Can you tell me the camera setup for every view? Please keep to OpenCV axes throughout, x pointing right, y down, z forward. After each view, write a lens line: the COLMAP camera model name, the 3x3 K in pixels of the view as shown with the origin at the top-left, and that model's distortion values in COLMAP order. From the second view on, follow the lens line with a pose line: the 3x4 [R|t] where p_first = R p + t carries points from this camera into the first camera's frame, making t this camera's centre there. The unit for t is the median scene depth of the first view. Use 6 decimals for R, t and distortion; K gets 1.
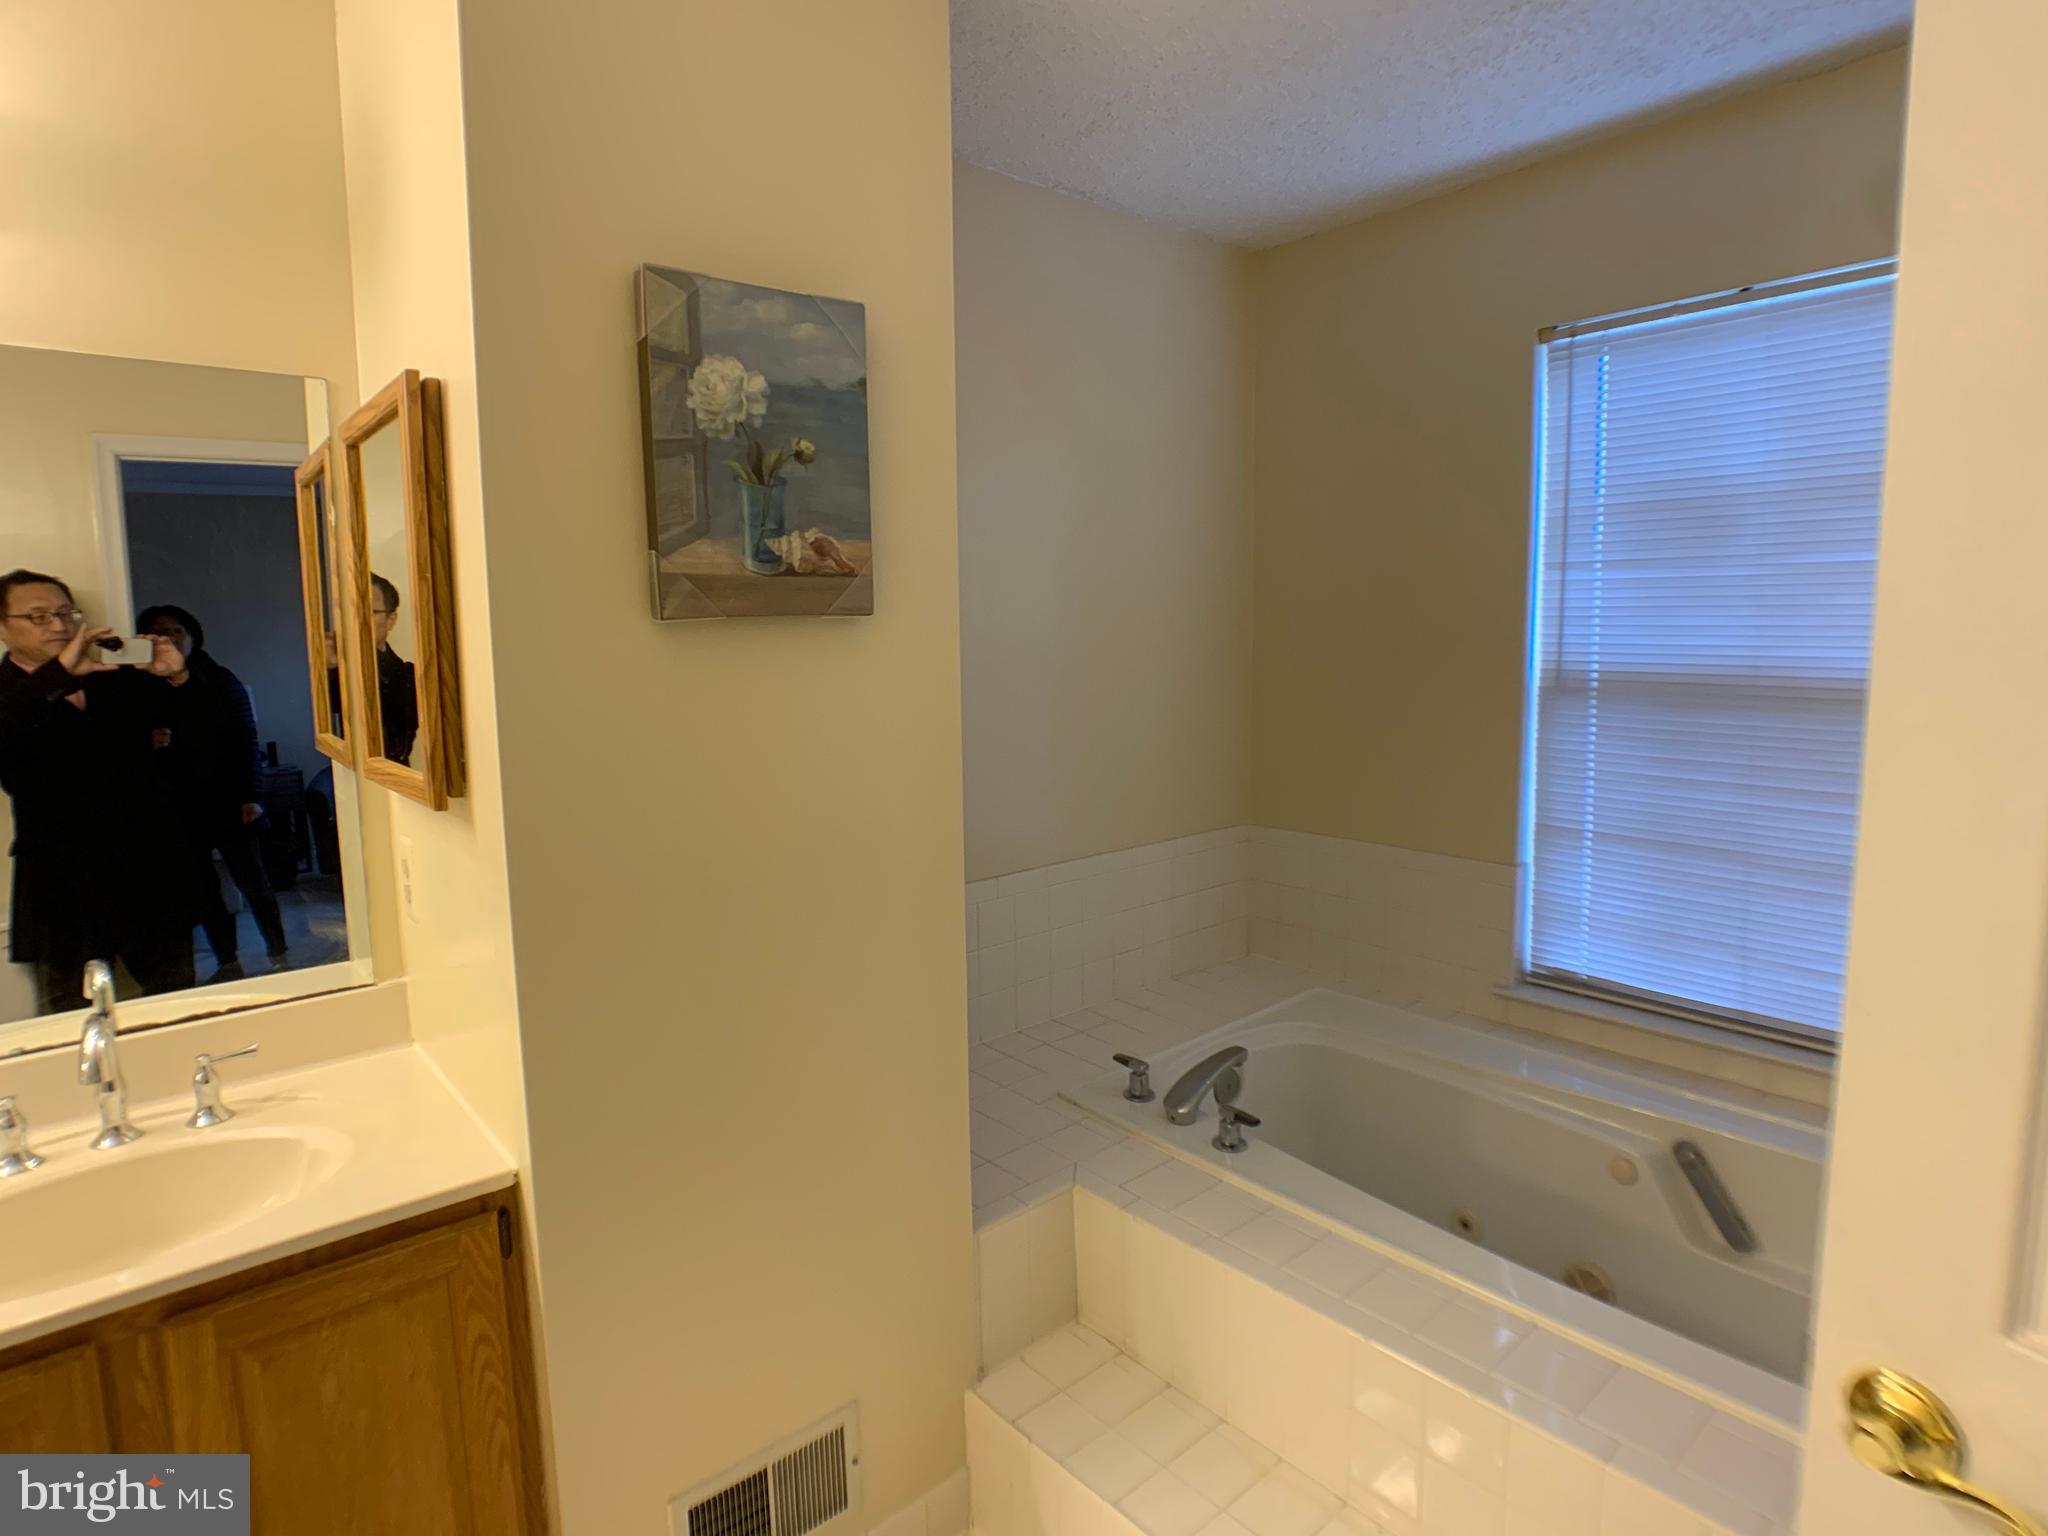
lens RADIAL K [[1117.1, 0, 1024.0], [0, 1117.1, 768.0], [0, 0, 1]] dist [-0.021294, 0.002906]
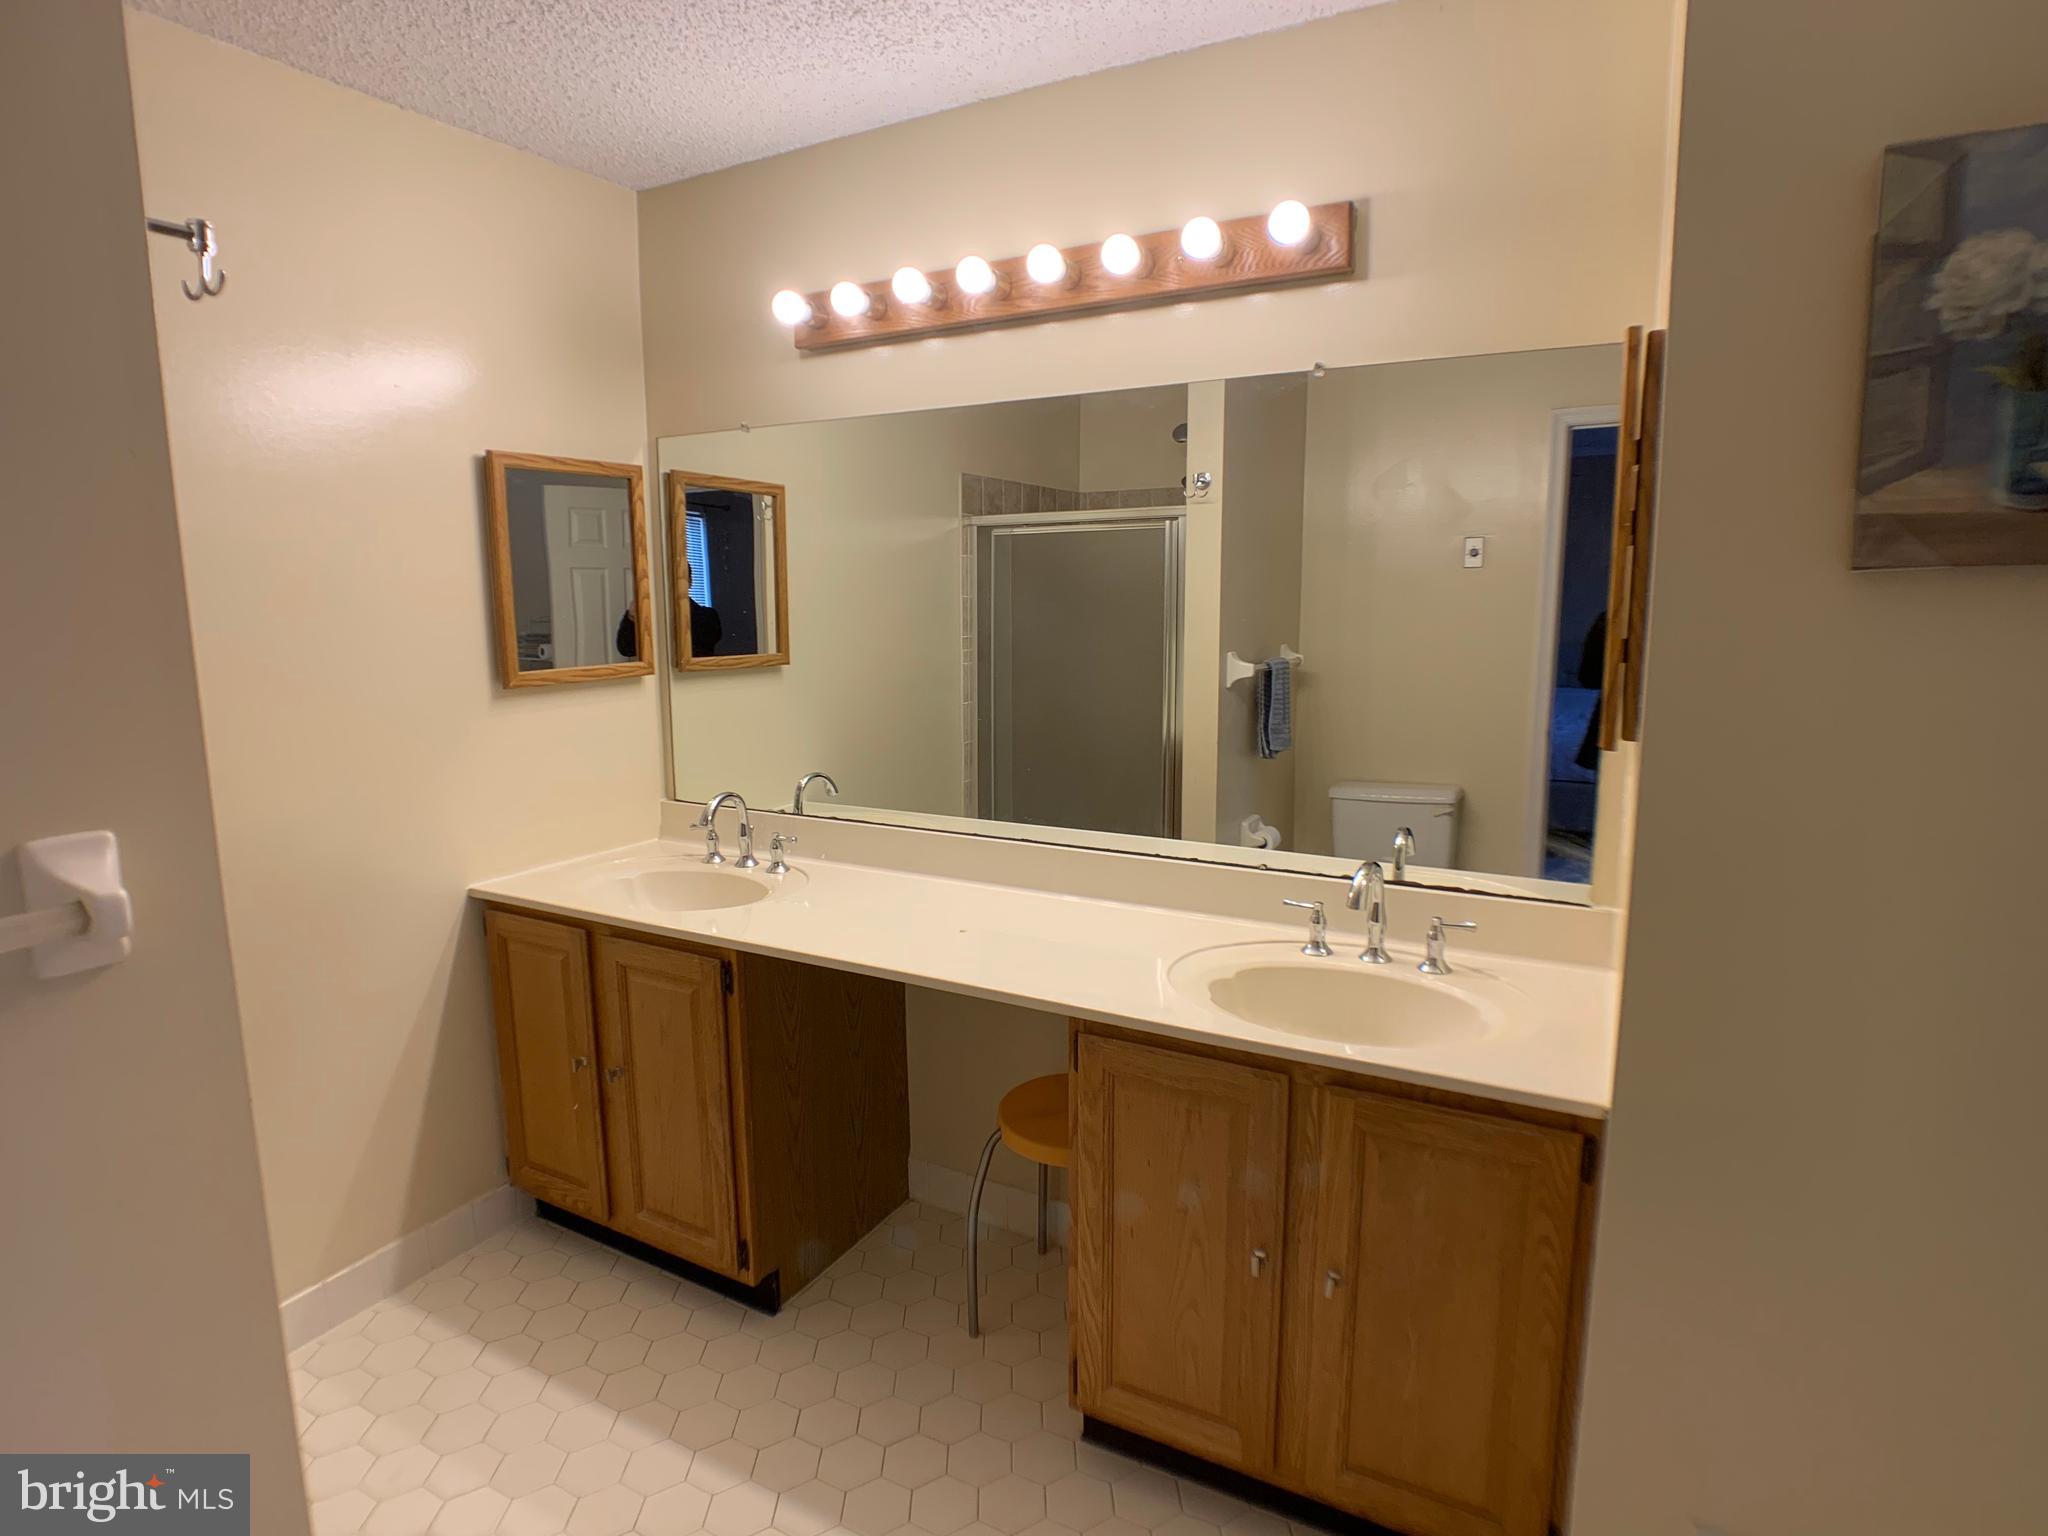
lens RADIAL K [[1117.1, 0, 1024.0], [0, 1117.1, 768.0], [0, 0, 1]] dist [-0.021294, 0.002906]
pose [[0.344613, 0.164587, -0.924204, 0.261203], [-0.121103, 0.984078, 0.130093, -0.015961], [0.930901, 0.067092, 0.359058, 0.109900]]
